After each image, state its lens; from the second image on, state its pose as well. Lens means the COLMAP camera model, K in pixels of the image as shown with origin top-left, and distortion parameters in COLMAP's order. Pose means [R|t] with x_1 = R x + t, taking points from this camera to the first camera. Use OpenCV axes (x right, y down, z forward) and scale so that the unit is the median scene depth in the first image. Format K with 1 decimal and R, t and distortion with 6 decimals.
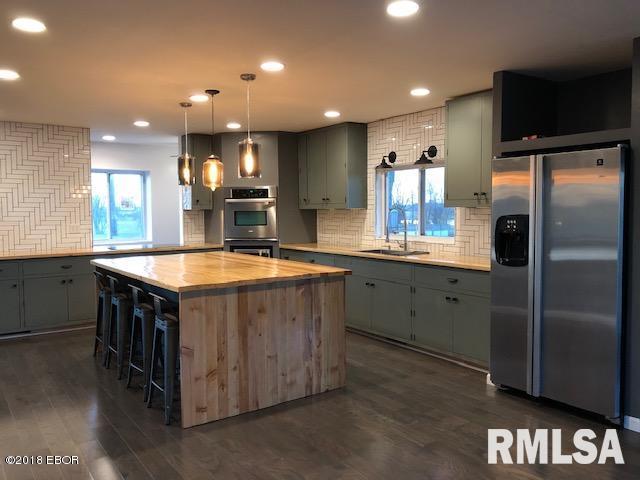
lens RADIAL K [[522.5, 0, 322.8], [0, 522.5, 236.4], [0, 0, 1]] dist [0.030697, -0.024034]
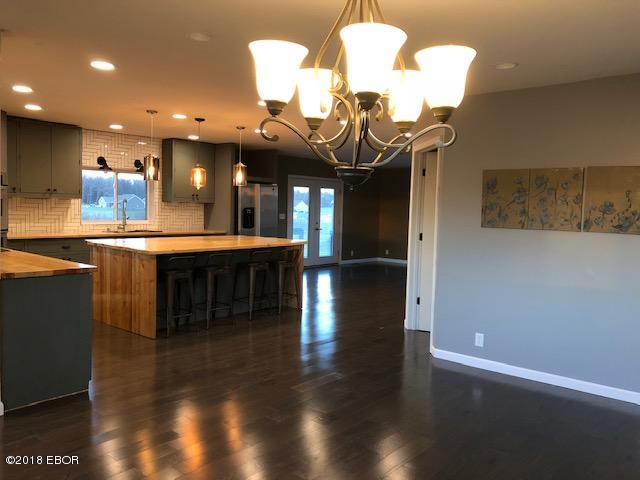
lens RADIAL K [[522.5, 0, 319.5], [0, 522.5, 235.5], [0, 0, 1]] dist [0.030697, -0.024034]
pose [[-0.243014, -0.054283, 0.968503, -1.488772], [0.026178, 0.997702, 0.062488, -0.038461], [-0.969670, 0.040539, -0.241034, 0.921519]]
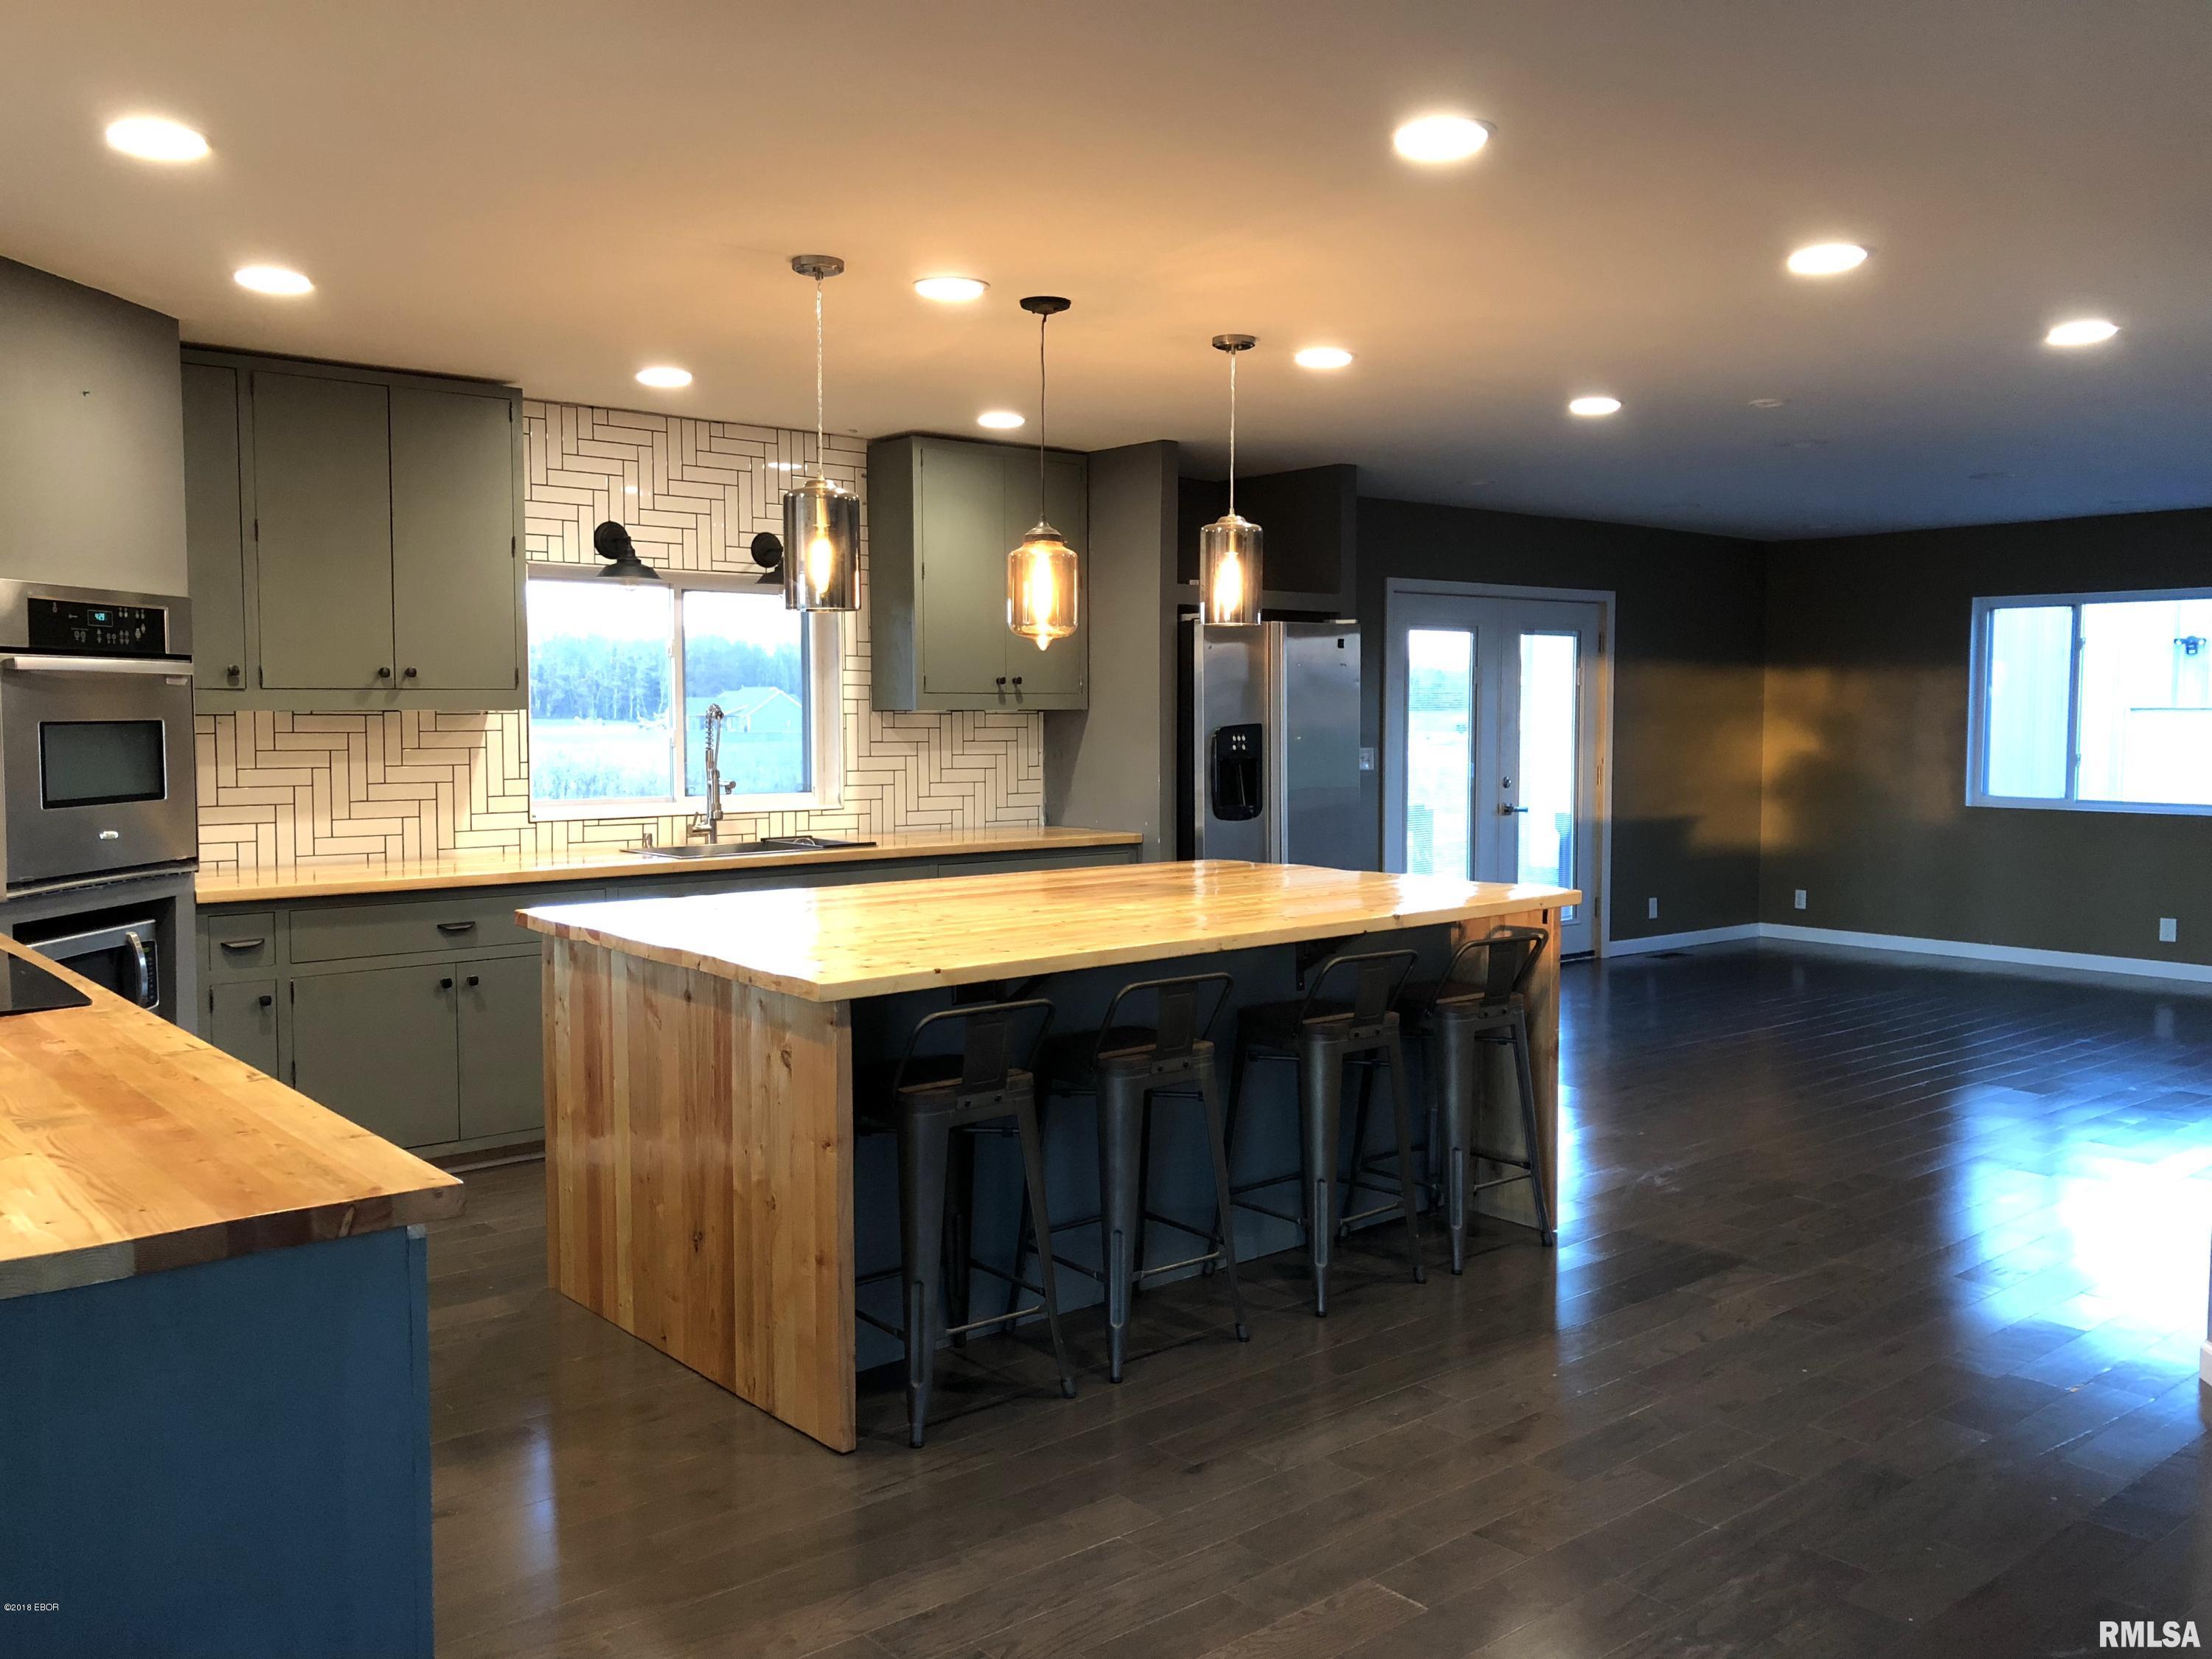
lens RADIAL K [[1805.8, 0, 1104.1], [0, 1805.8, 807.4], [0, 0, 1]] dist [0.030697, -0.024034]
pose [[-0.085174, -0.048125, 0.995203, -1.078698], [0.053195, 0.997189, 0.052774, -0.045285], [-0.994945, 0.057435, -0.082374, 0.943836]]
